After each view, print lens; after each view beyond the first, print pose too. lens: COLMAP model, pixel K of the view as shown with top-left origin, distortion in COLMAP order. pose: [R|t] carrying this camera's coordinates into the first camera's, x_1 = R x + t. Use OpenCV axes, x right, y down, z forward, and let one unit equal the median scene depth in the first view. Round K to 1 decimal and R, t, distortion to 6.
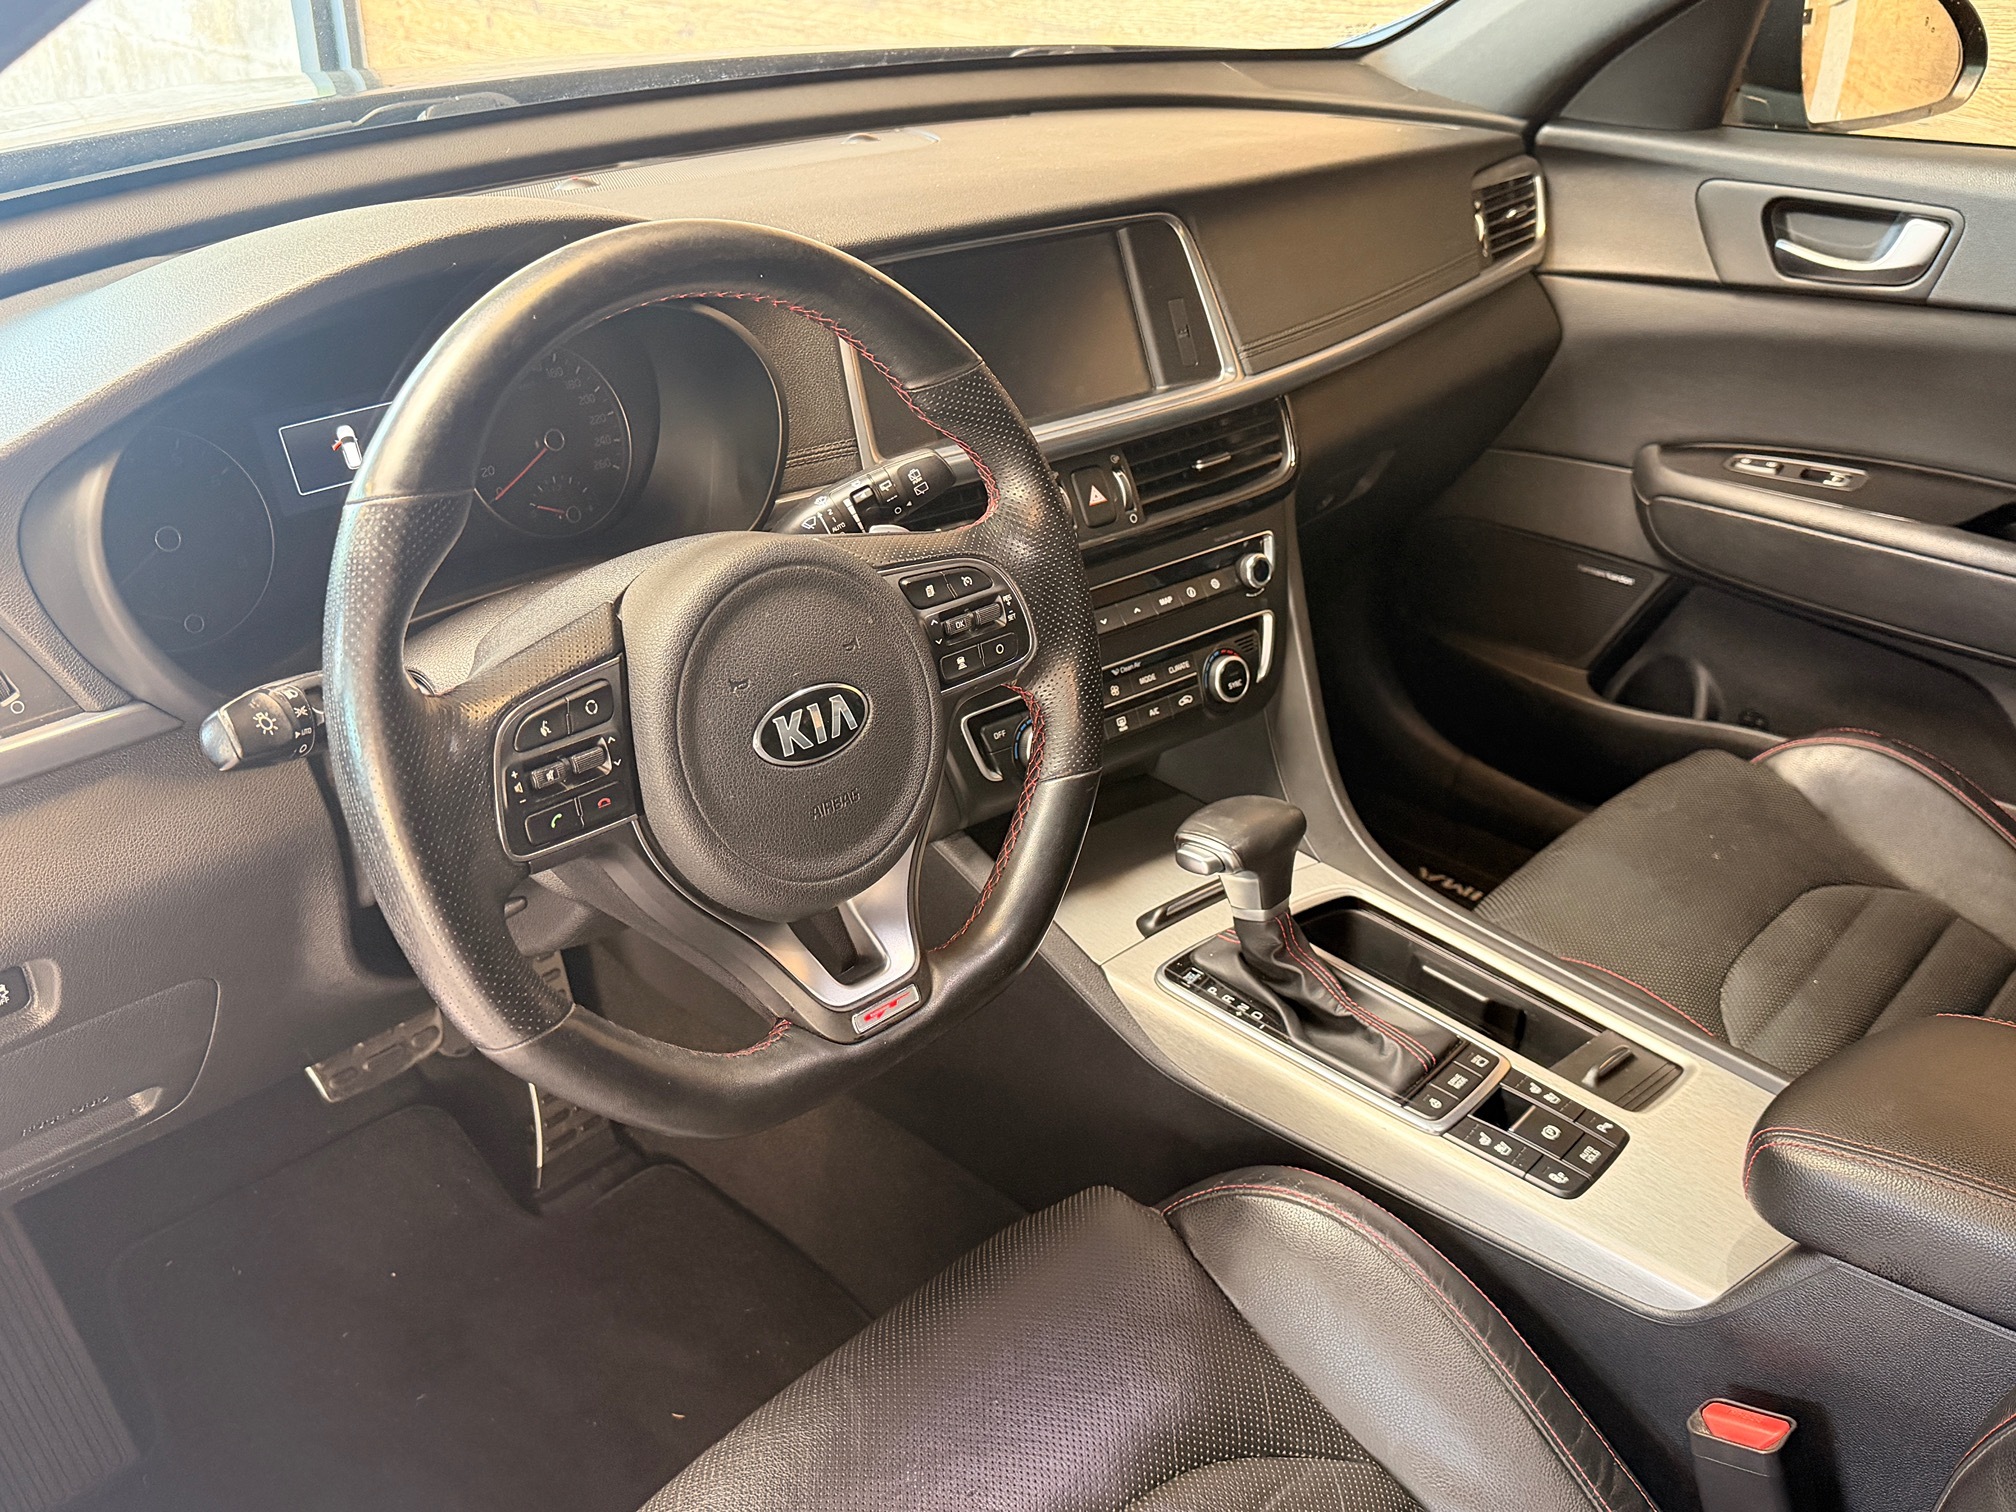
lens RADIAL K [[1791.5, 0, 1008.0], [0, 1791.5, 756.0], [0, 0, 1]] dist [0.146502, -0.243876]
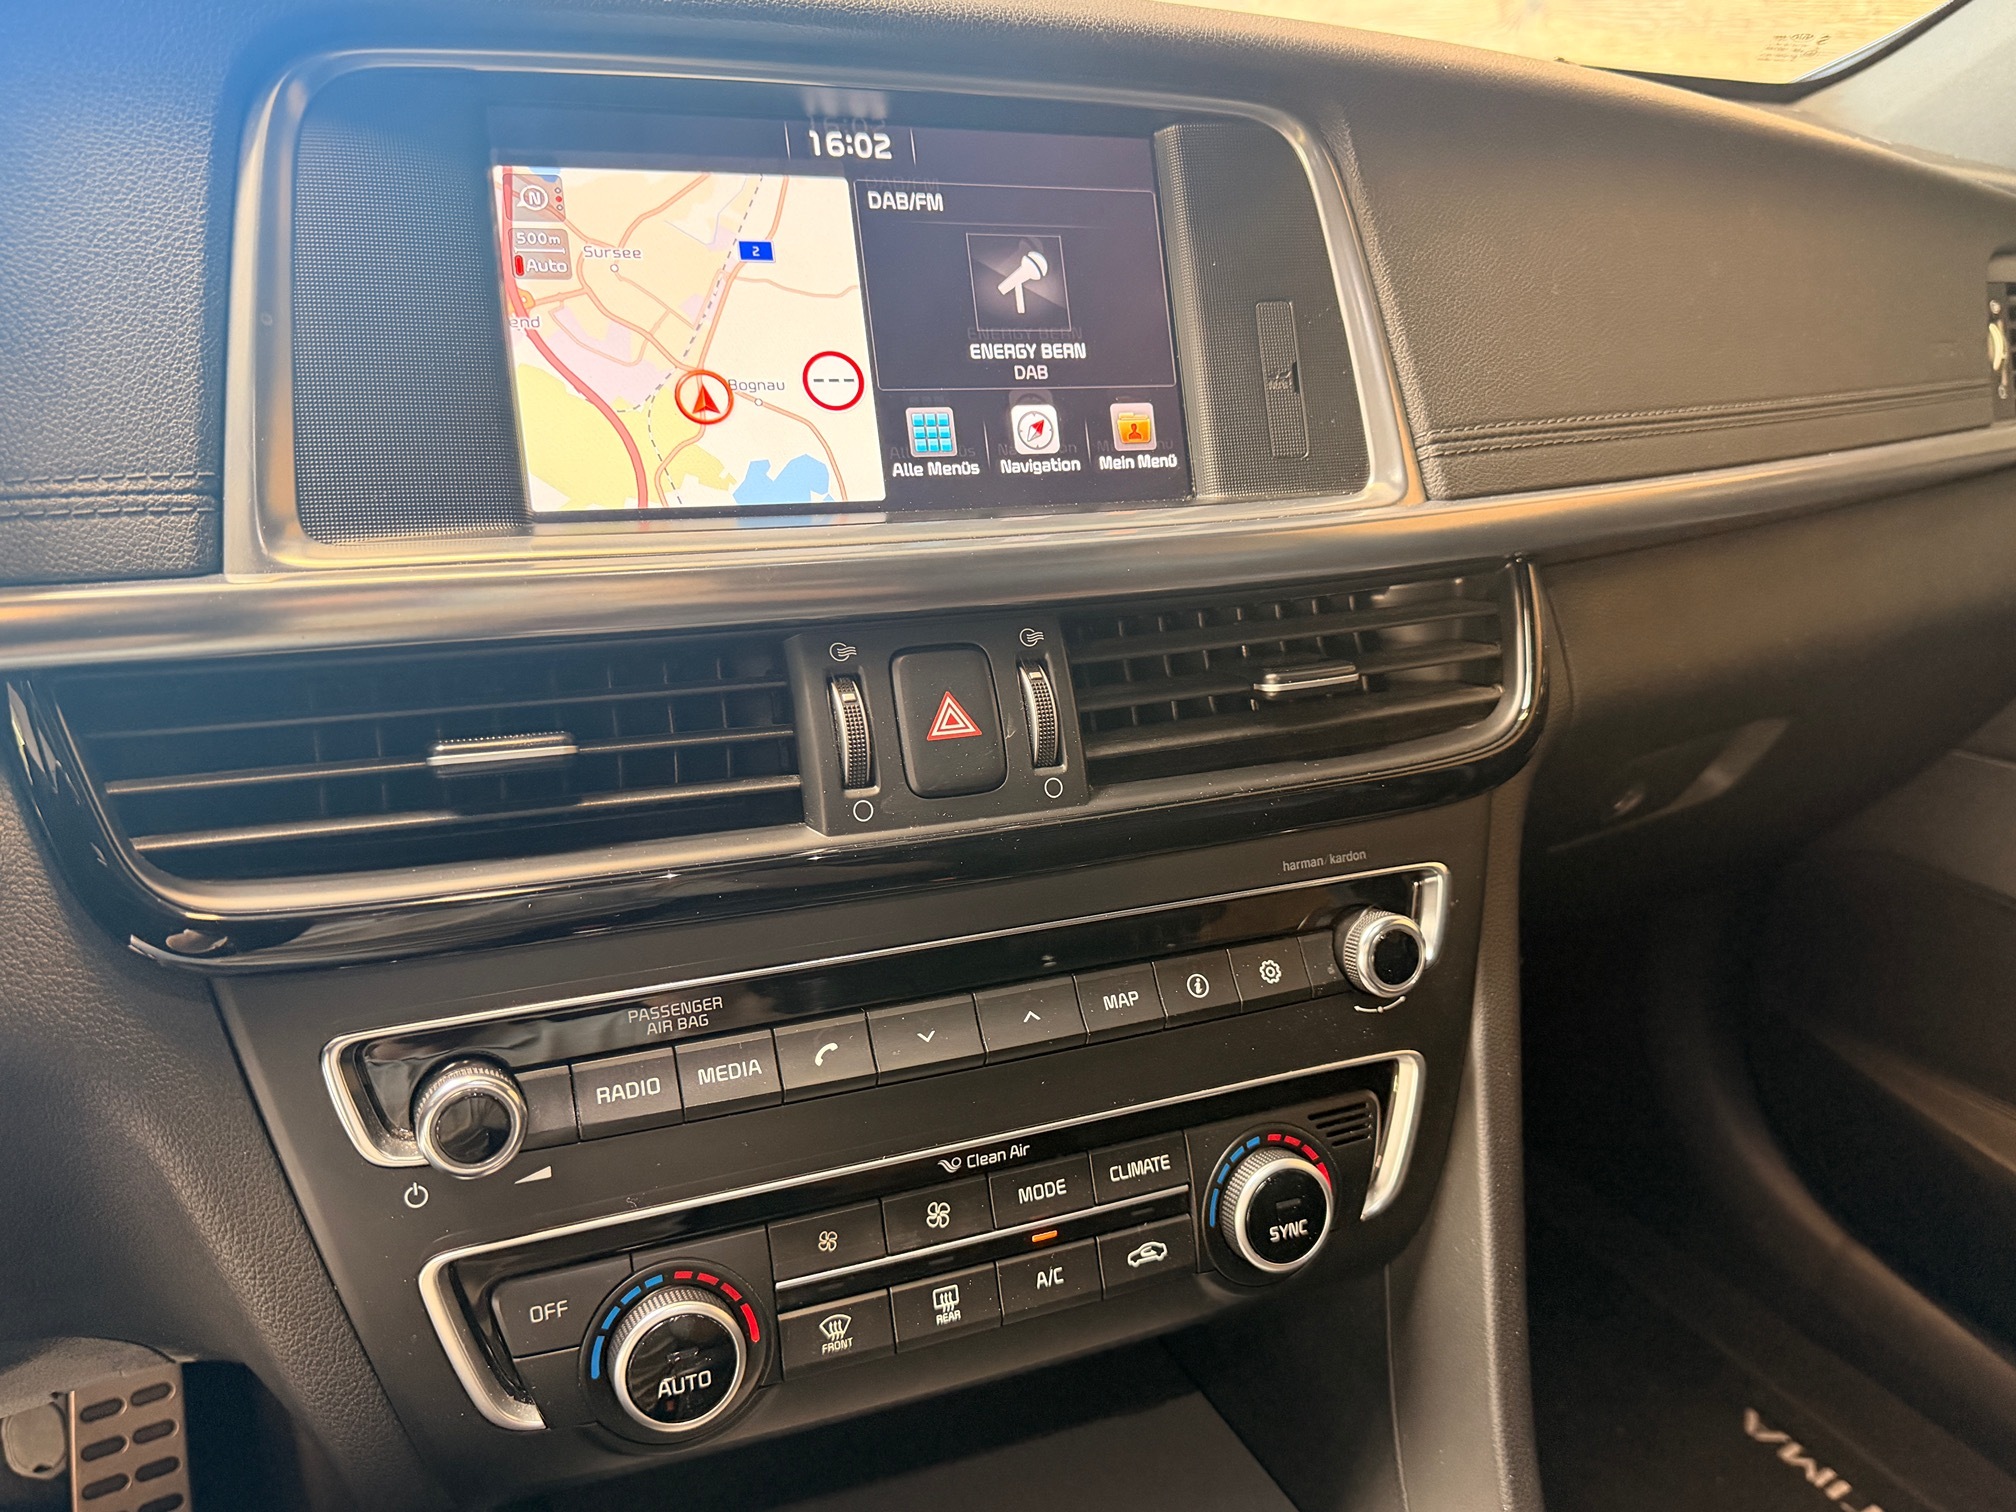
lens RADIAL K [[1559.3, 0, 1008.0], [0, 1559.3, 756.0], [0, 0, 1]] dist [0.161049, -0.296501]
pose [[0.959903, 0.141194, -0.242179, 0.136745], [-0.167167, 0.981796, -0.090182, -0.101317], [0.225037, 0.127050, 0.966031, 0.630679]]
